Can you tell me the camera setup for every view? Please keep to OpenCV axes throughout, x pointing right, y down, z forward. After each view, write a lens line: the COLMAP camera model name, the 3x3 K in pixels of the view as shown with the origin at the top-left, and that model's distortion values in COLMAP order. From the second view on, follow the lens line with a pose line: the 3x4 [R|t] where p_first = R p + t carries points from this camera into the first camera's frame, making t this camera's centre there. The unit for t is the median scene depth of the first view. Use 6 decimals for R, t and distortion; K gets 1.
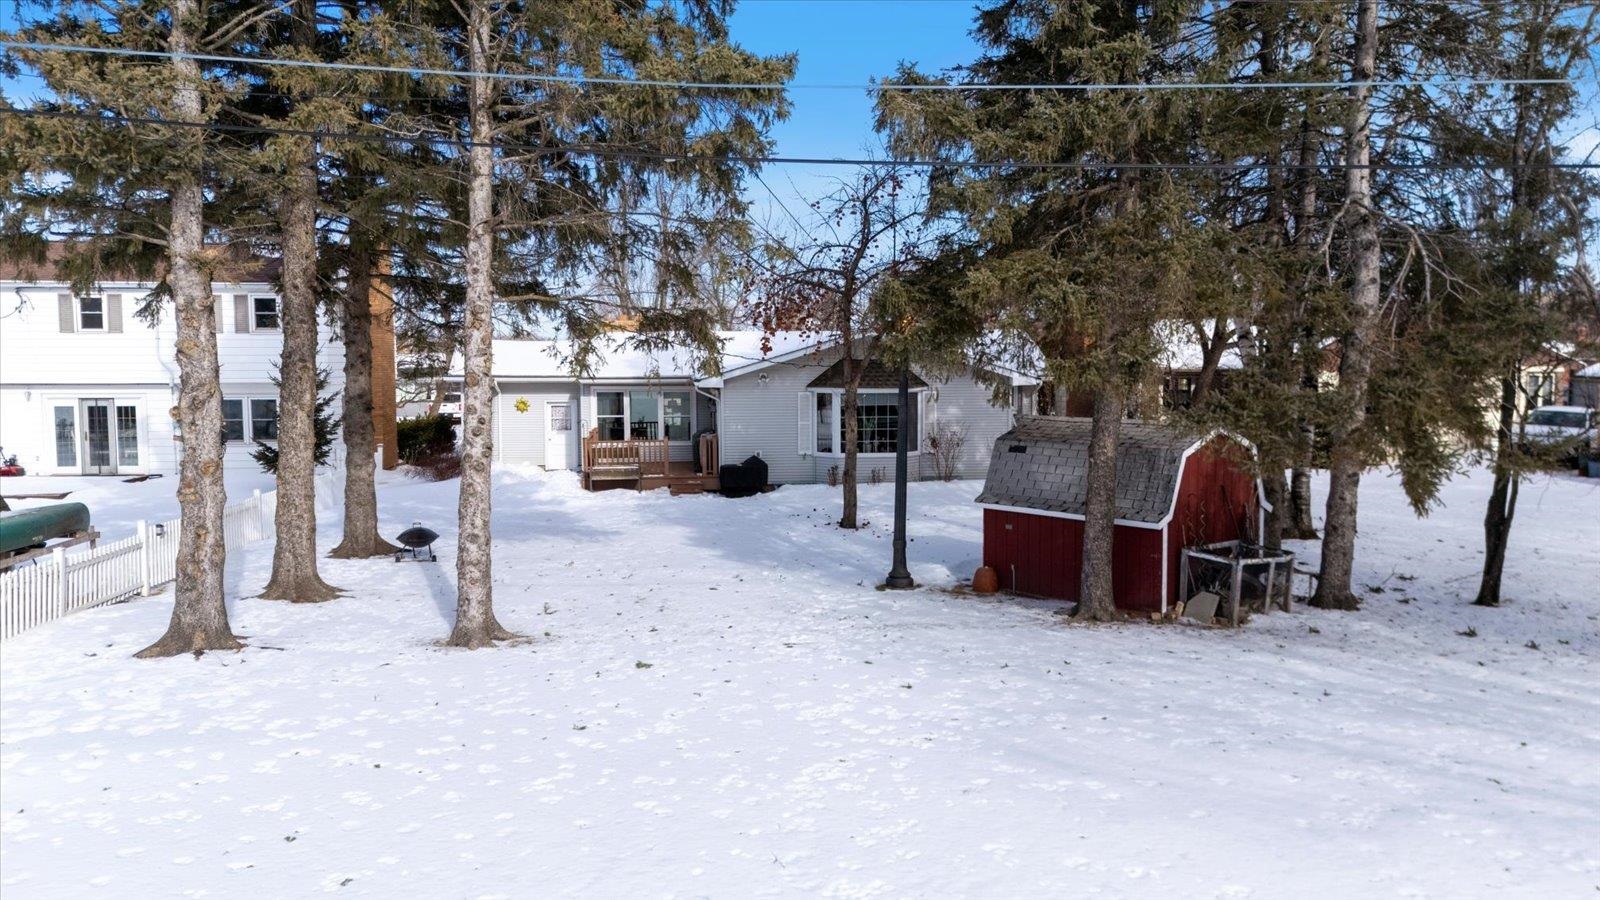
lens RADIAL K [[1196.4, 0, 804.7], [0, 1196.4, 448.6], [0, 0, 1]] dist [0.099628, -0.134593]
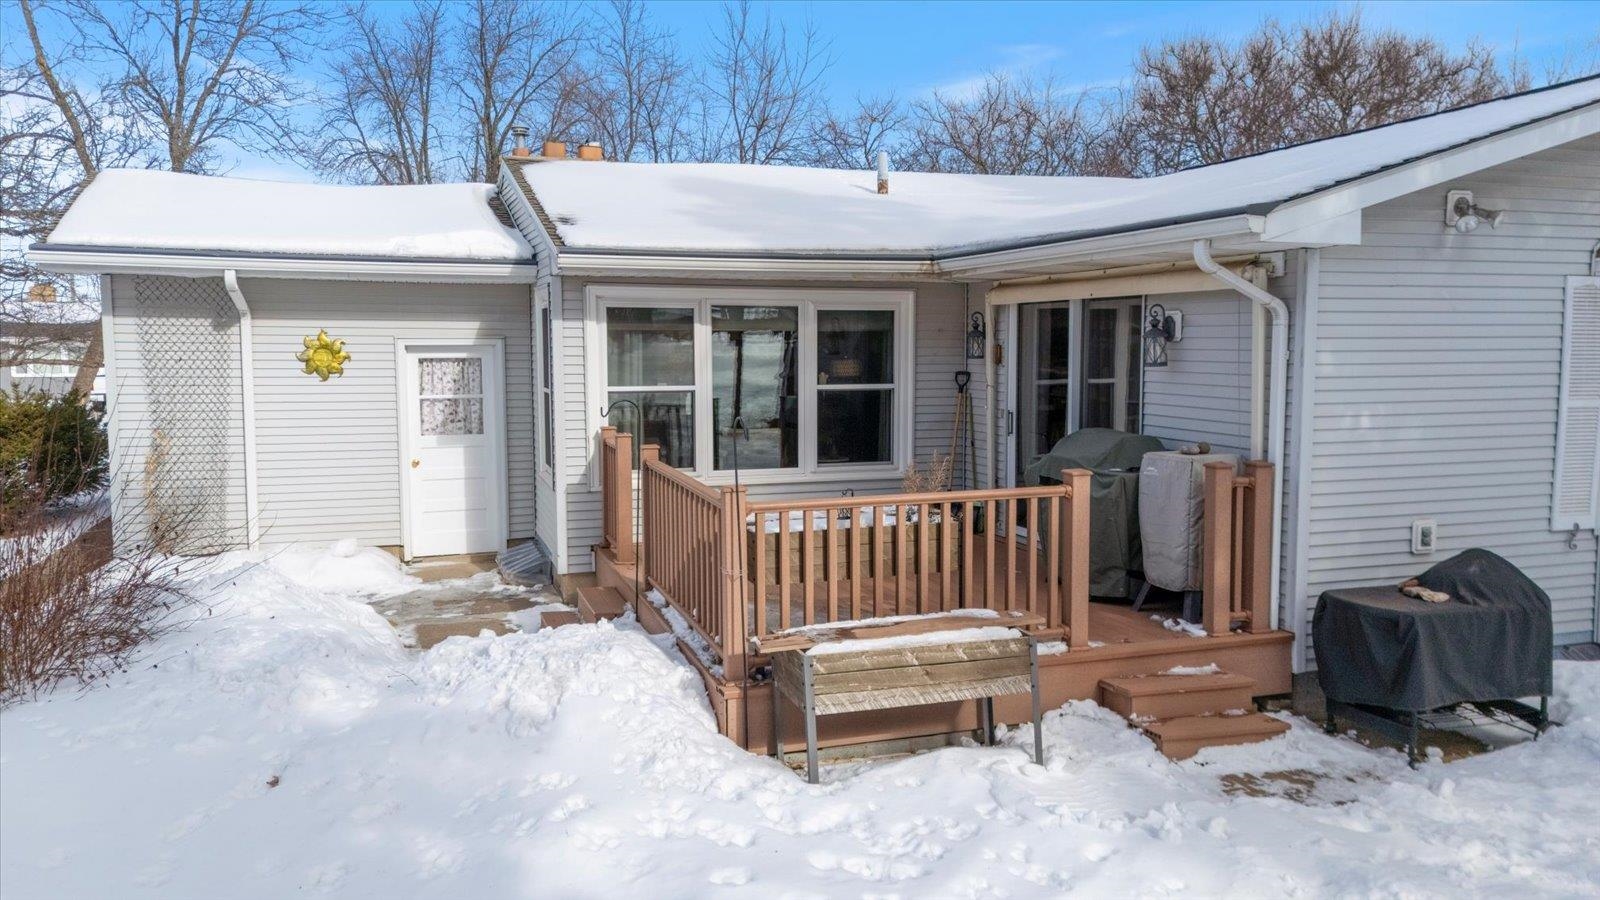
lens RADIAL K [[1196.4, 0, 804.7], [0, 1196.4, 448.6], [0, 0, 1]] dist [0.099628, -0.134593]
pose [[0.978961, -0.017783, 0.203273, -0.185690], [0.014671, 0.999751, 0.016804, -0.016340], [-0.203522, -0.013468, 0.978978, 0.699825]]
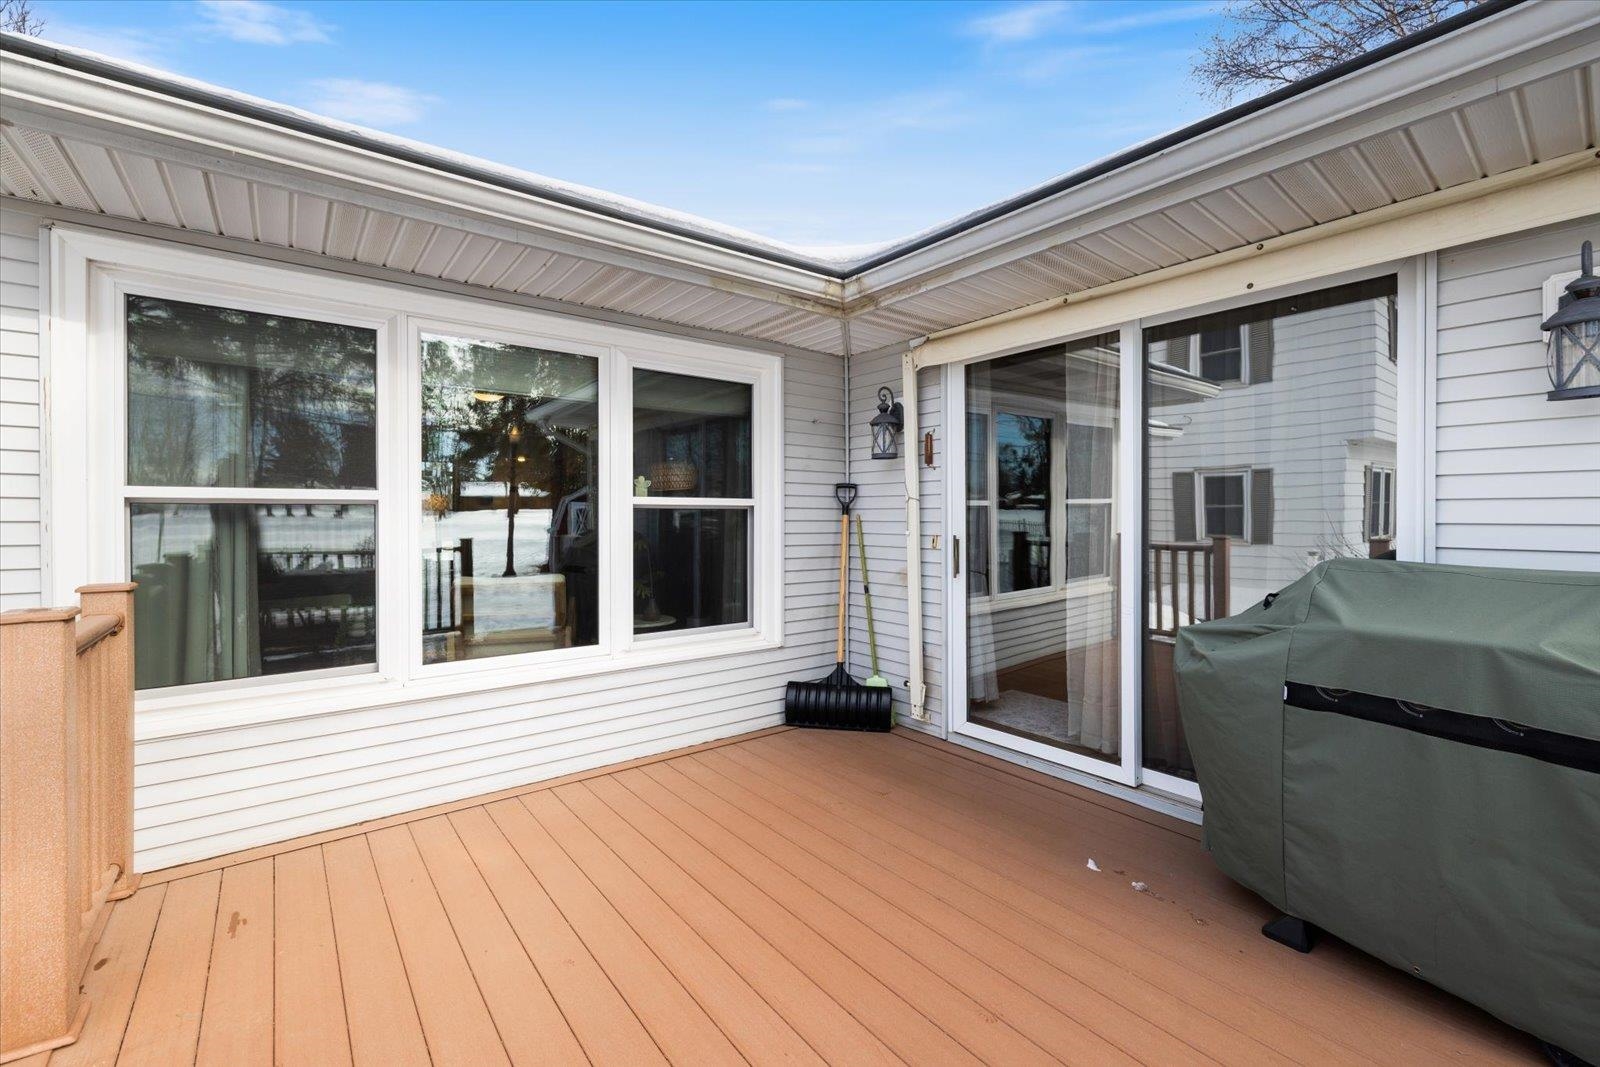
lens RADIAL K [[677.8, 0, 789.7], [0, 677.8, 522.1], [0, 0, 1]] dist [0.000953, 0.000371]
pose [[0.858914, -0.004230, 0.512102, -0.150650], [0.041271, 0.997285, -0.060983, -0.016830], [-0.510454, 0.073514, 0.856757, 0.905846]]
